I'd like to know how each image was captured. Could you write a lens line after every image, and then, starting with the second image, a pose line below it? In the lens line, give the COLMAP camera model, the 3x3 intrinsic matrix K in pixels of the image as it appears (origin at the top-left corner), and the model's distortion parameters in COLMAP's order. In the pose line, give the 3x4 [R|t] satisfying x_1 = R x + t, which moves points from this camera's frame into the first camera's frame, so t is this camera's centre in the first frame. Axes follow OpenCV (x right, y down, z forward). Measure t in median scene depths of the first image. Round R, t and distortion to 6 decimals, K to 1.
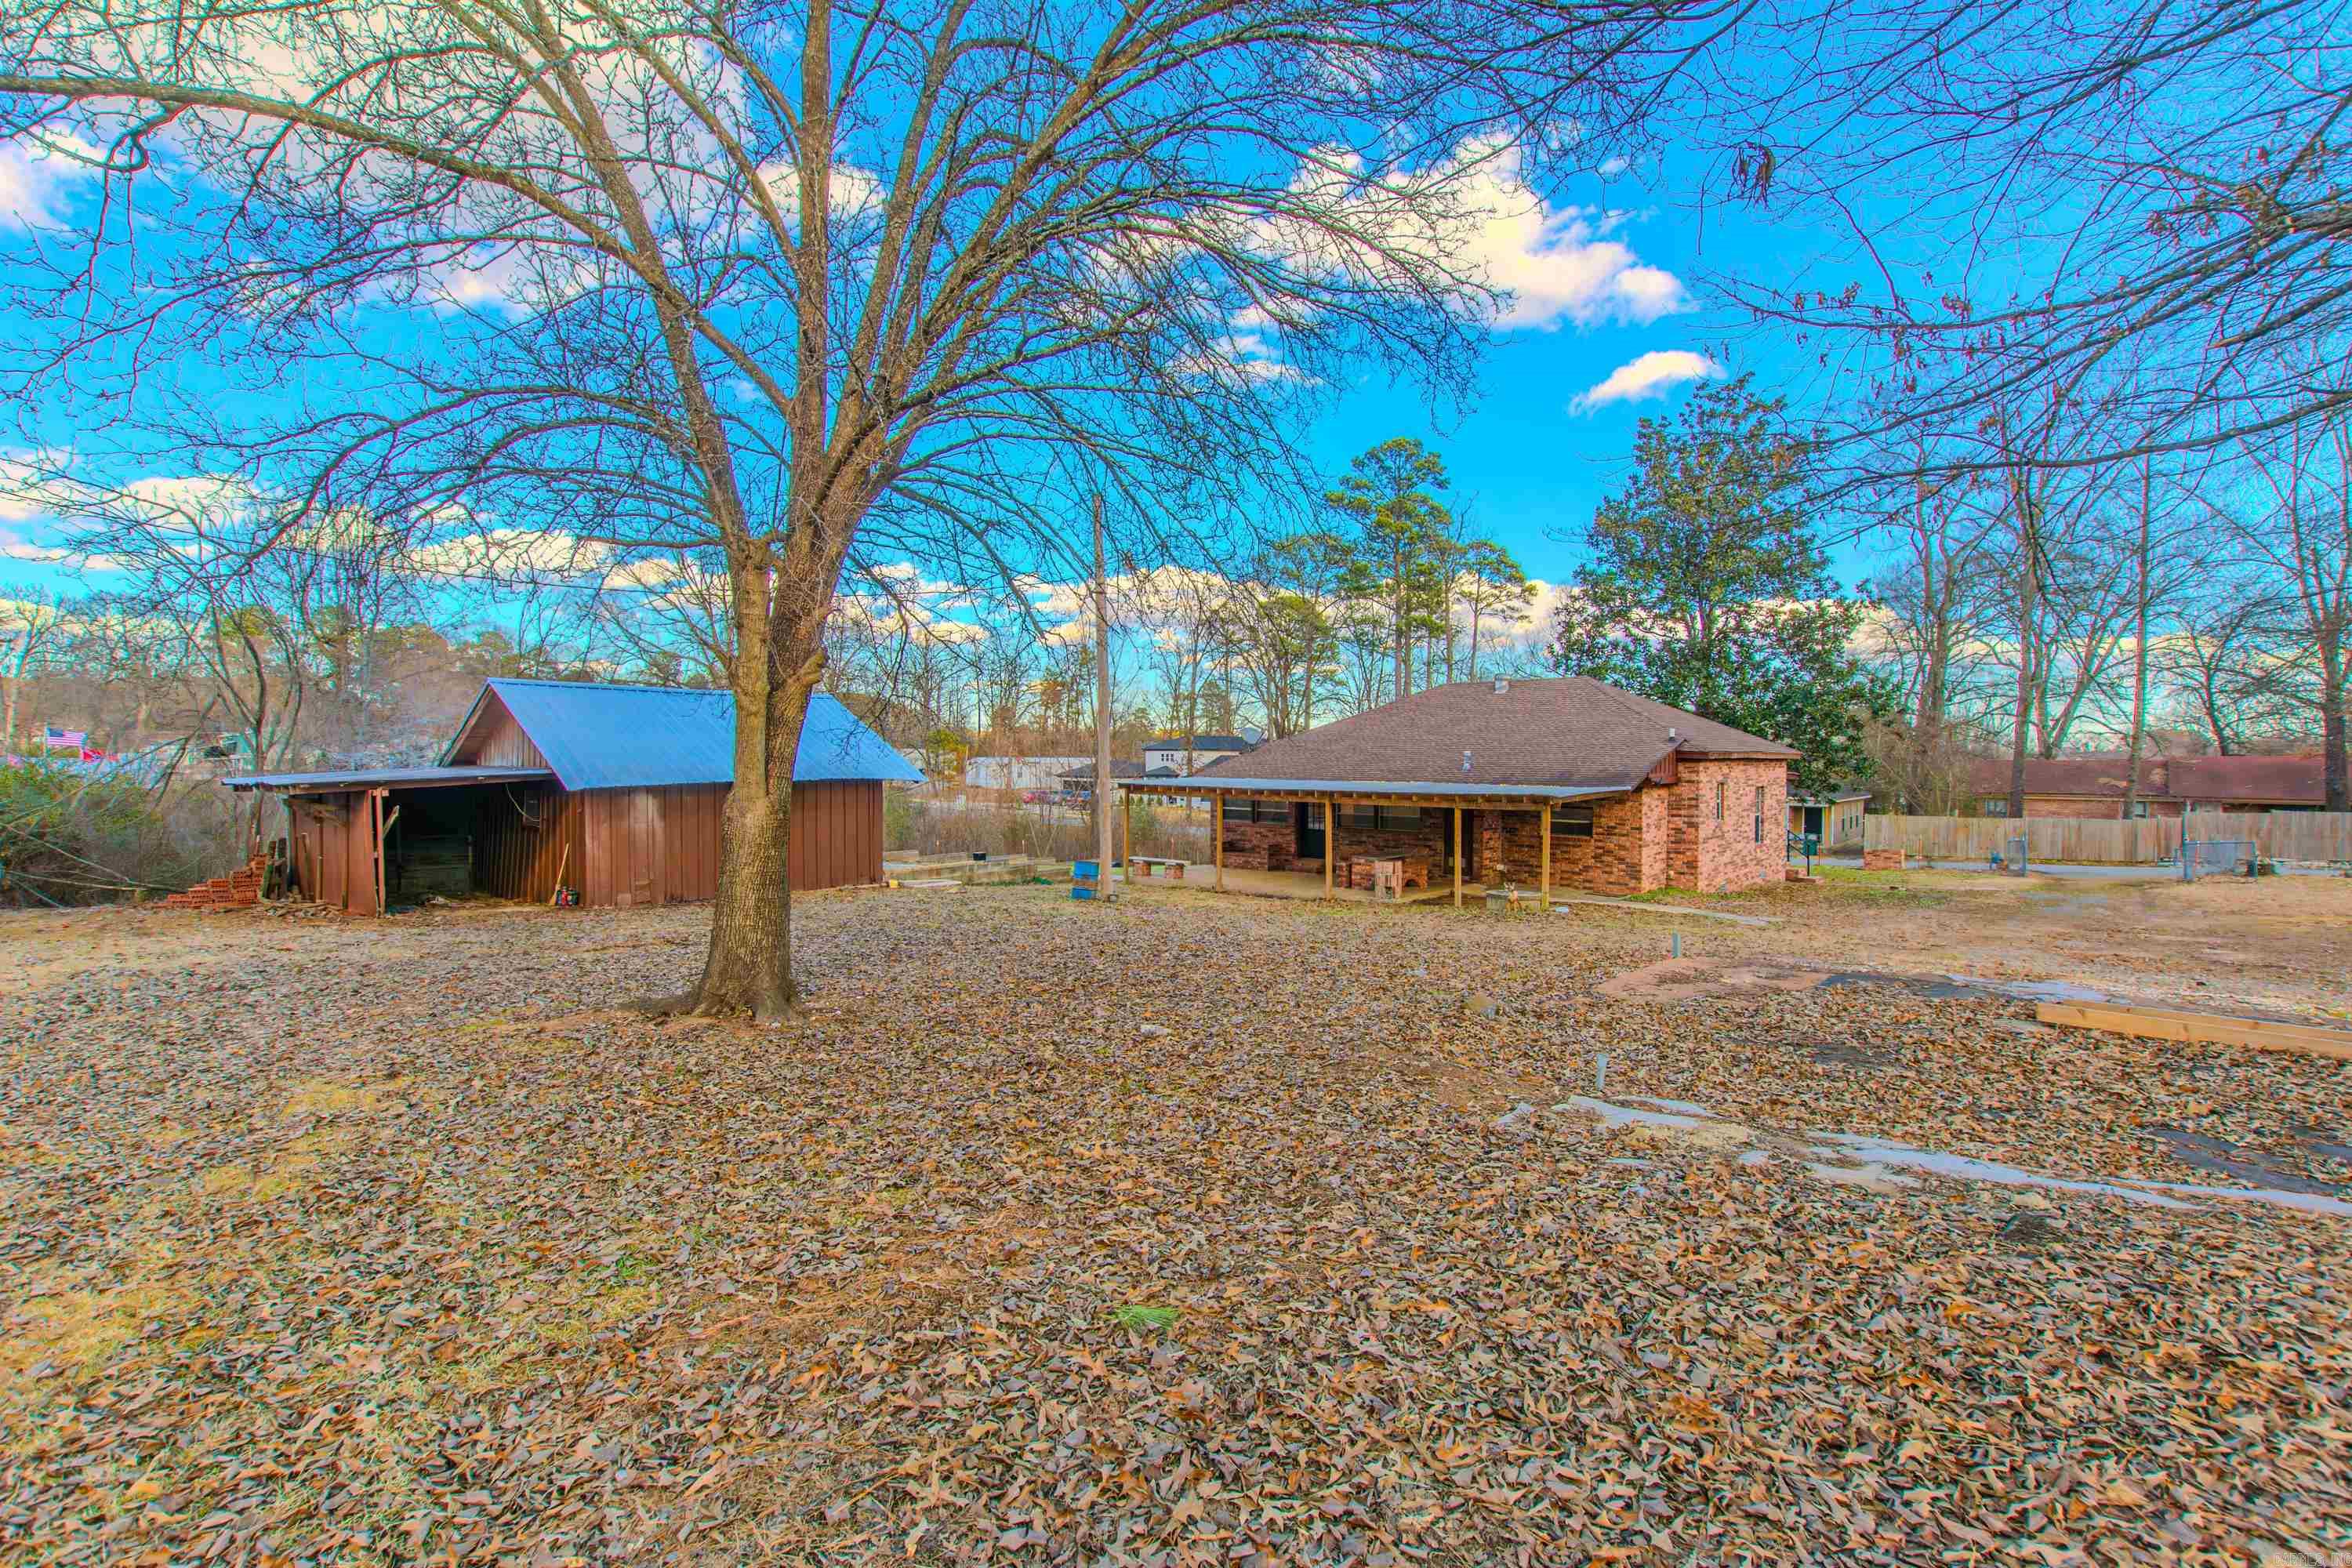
lens RADIAL K [[1008.6, 0, 1199.0], [0, 1008.6, 786.6], [0, 0, 1]] dist [-0.015084, -0.000816]
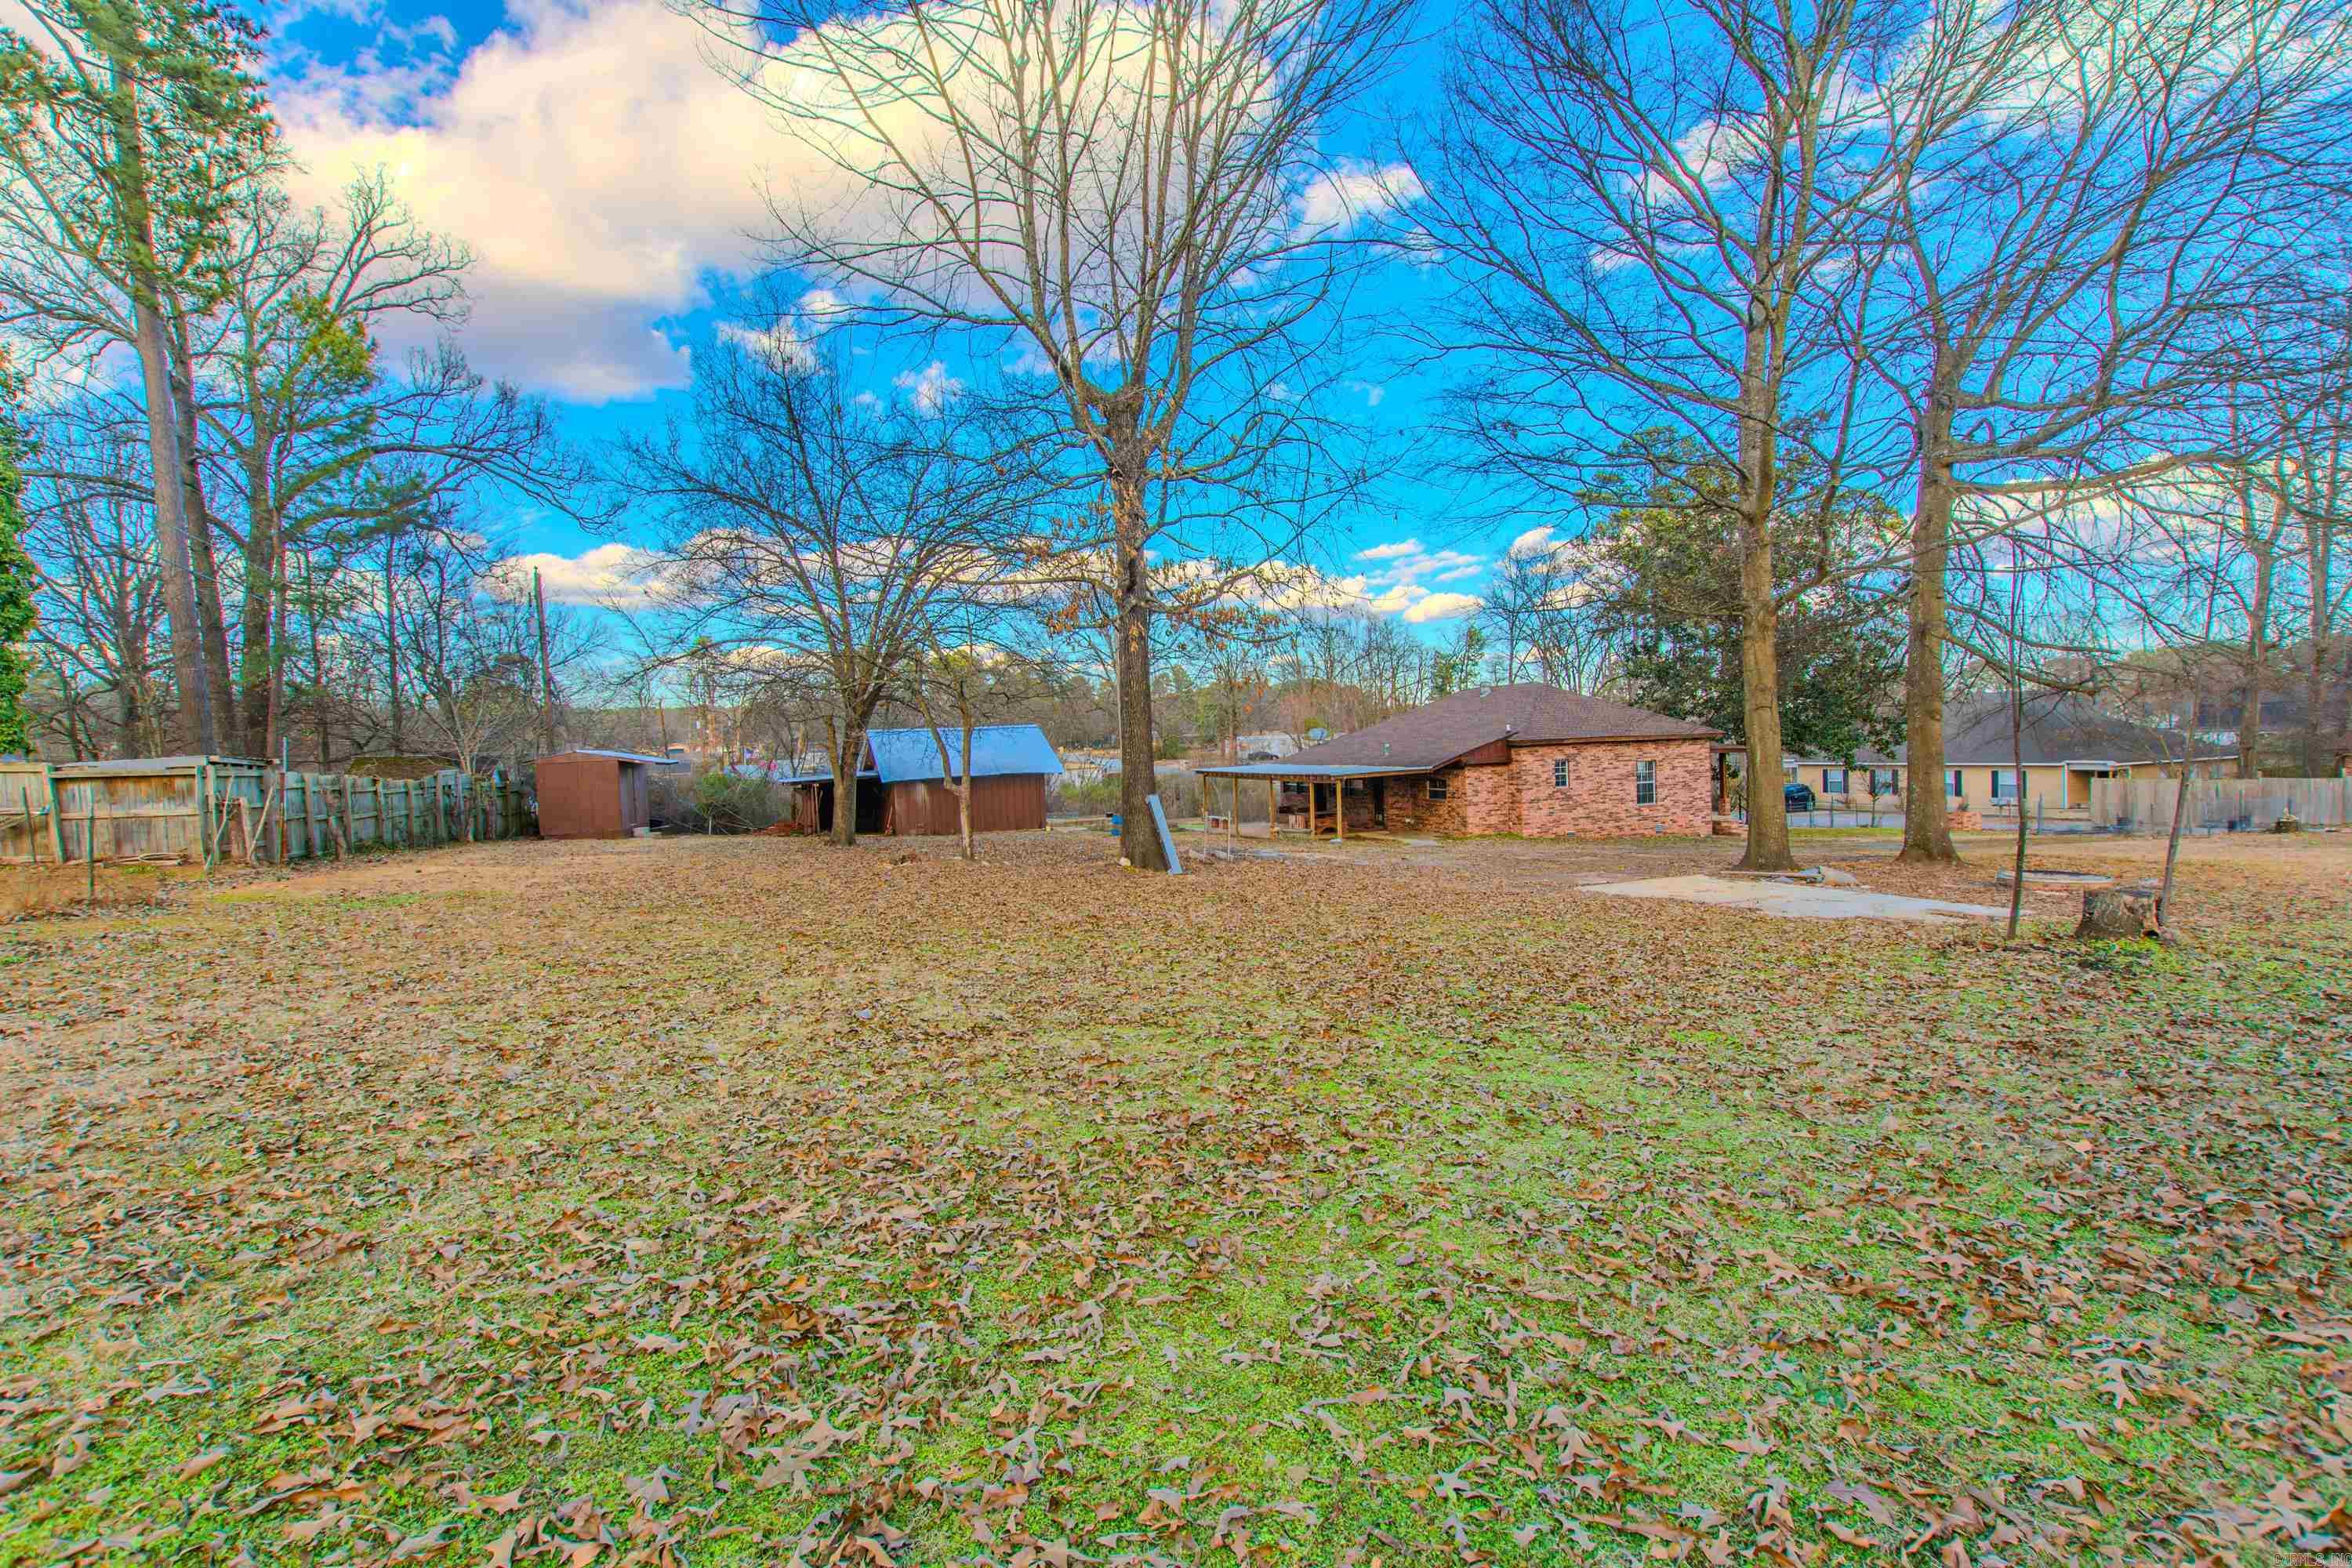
lens RADIAL K [[1030.1, 0, 1176.9], [0, 1030.1, 780.3], [0, 0, 1]] dist [-0.007754, 0.001113]
pose [[0.891799, -0.021154, -0.451938, 0.720506], [0.028135, 0.999566, 0.008729, -0.004084], [0.451557, -0.020500, 0.892007, -0.563684]]
